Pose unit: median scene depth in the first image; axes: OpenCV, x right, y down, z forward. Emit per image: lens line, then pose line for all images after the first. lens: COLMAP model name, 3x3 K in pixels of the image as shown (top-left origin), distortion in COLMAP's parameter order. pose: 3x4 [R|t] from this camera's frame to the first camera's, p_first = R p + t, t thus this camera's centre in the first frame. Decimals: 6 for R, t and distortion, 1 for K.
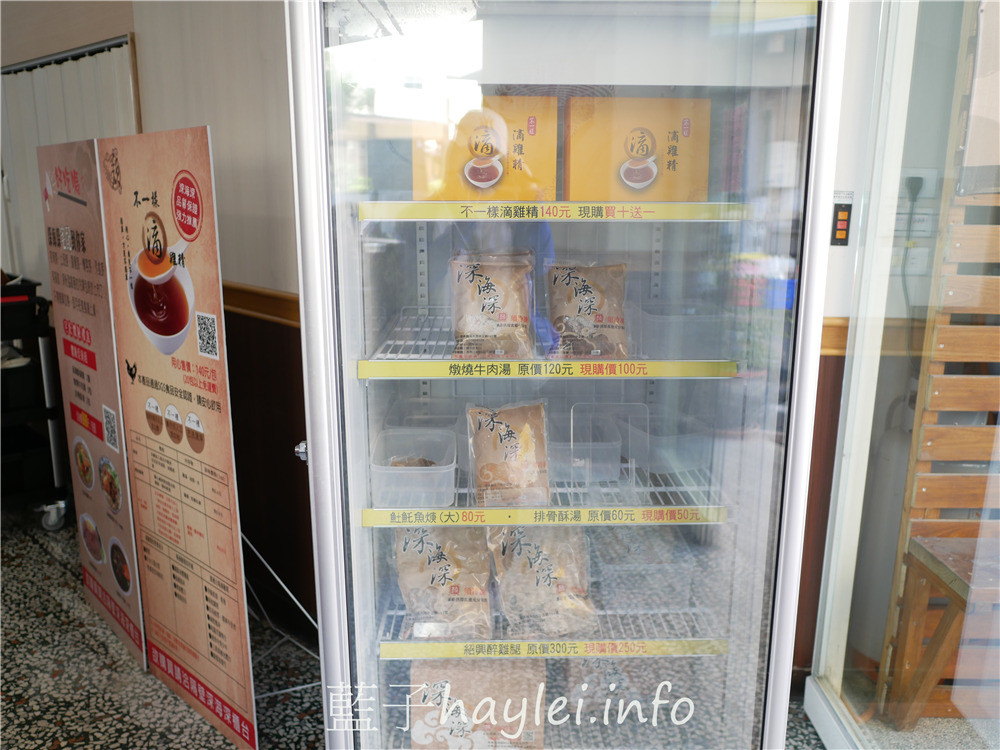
lens RADIAL K [[878.2, 0, 500.0], [0, 878.2, 375.0], [0, 0, 1]] dist [-0.008392, 0.000105]
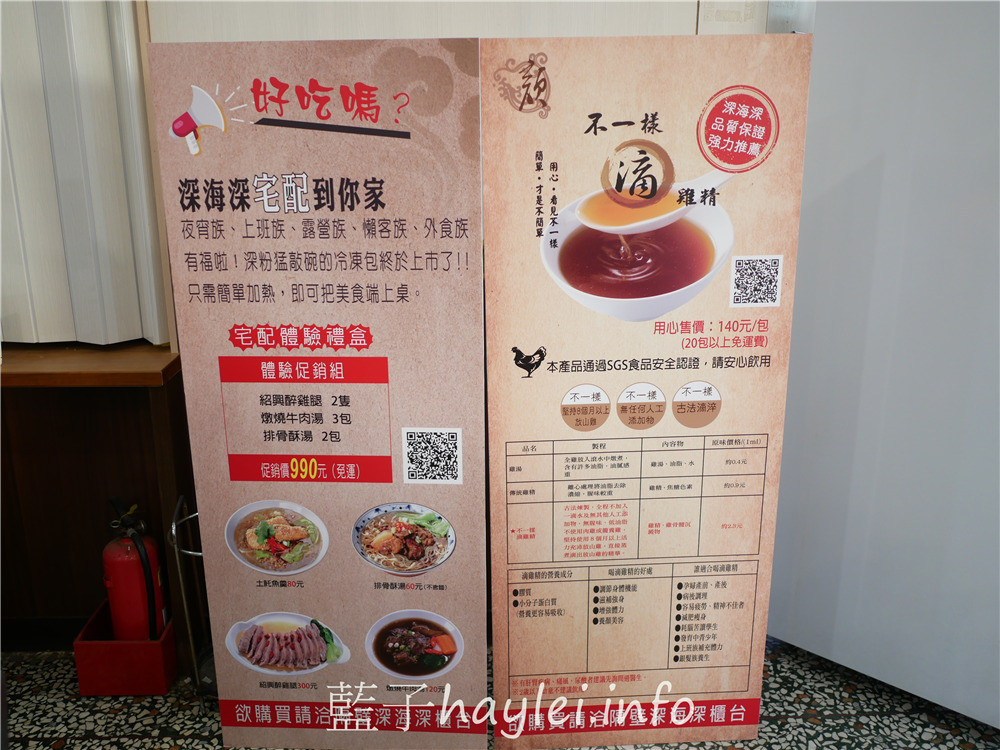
lens RADIAL K [[878.2, 0, 500.0], [0, 878.2, 375.0], [0, 0, 1]] dist [-0.008392, 0.000105]
pose [[0.671781, -0.207796, 0.711007, -1.068540], [0.166166, 0.977659, 0.128728, -0.101694], [-0.721872, 0.031668, 0.691302, 0.552773]]
